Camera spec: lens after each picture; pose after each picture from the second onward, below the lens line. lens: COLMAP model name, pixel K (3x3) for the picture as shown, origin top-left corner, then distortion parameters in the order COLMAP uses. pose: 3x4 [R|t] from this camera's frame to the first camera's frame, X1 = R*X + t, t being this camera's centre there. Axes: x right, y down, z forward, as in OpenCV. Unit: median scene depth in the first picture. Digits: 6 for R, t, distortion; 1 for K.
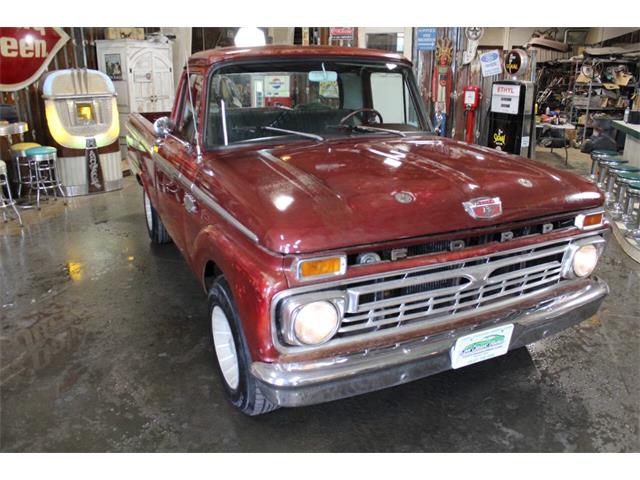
lens RADIAL K [[534.7, 0, 320.0], [0, 534.7, 240.0], [0, 0, 1]] dist [-0.150651, 0.130894]
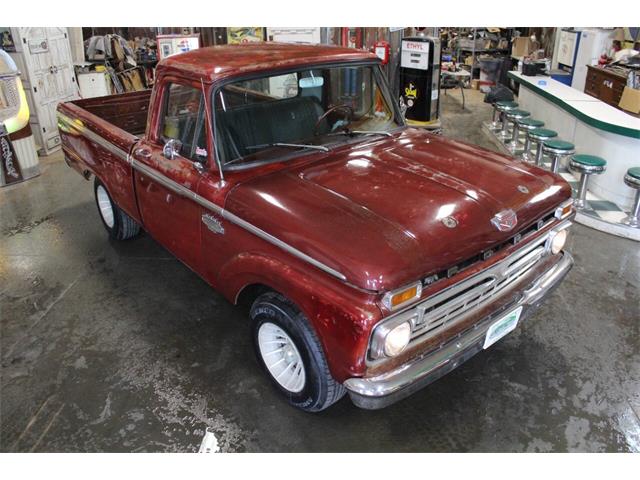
lens RADIAL K [[534.7, 0, 320.0], [0, 534.7, 240.0], [0, 0, 1]] dist [-0.150651, 0.130894]
pose [[0.967559, -0.119239, 0.222735, -0.321019], [0.089092, 0.986016, 0.140837, -0.191732], [-0.236413, -0.116424, 0.964652, -0.066677]]
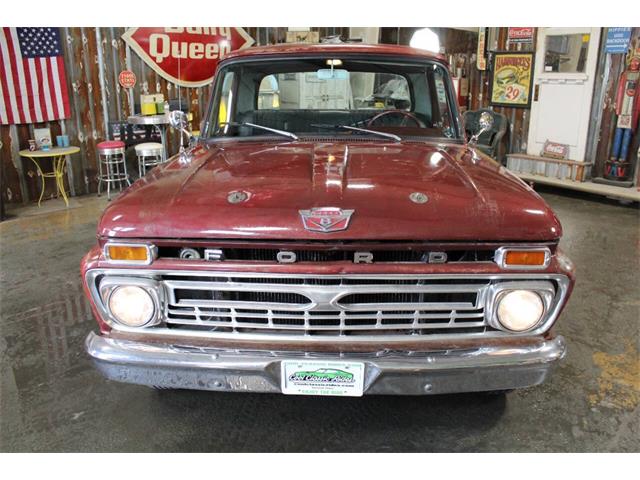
lens RADIAL K [[526.4, 0, 320.0], [0, 526.4, 240.0], [0, 0, 1]] dist [-0.141554, 0.124281]
pose [[0.885440, 0.140973, -0.442857, 0.581836], [-0.143838, 0.989224, 0.027310, -0.042433], [0.441935, 0.039518, 0.896176, 0.190329]]
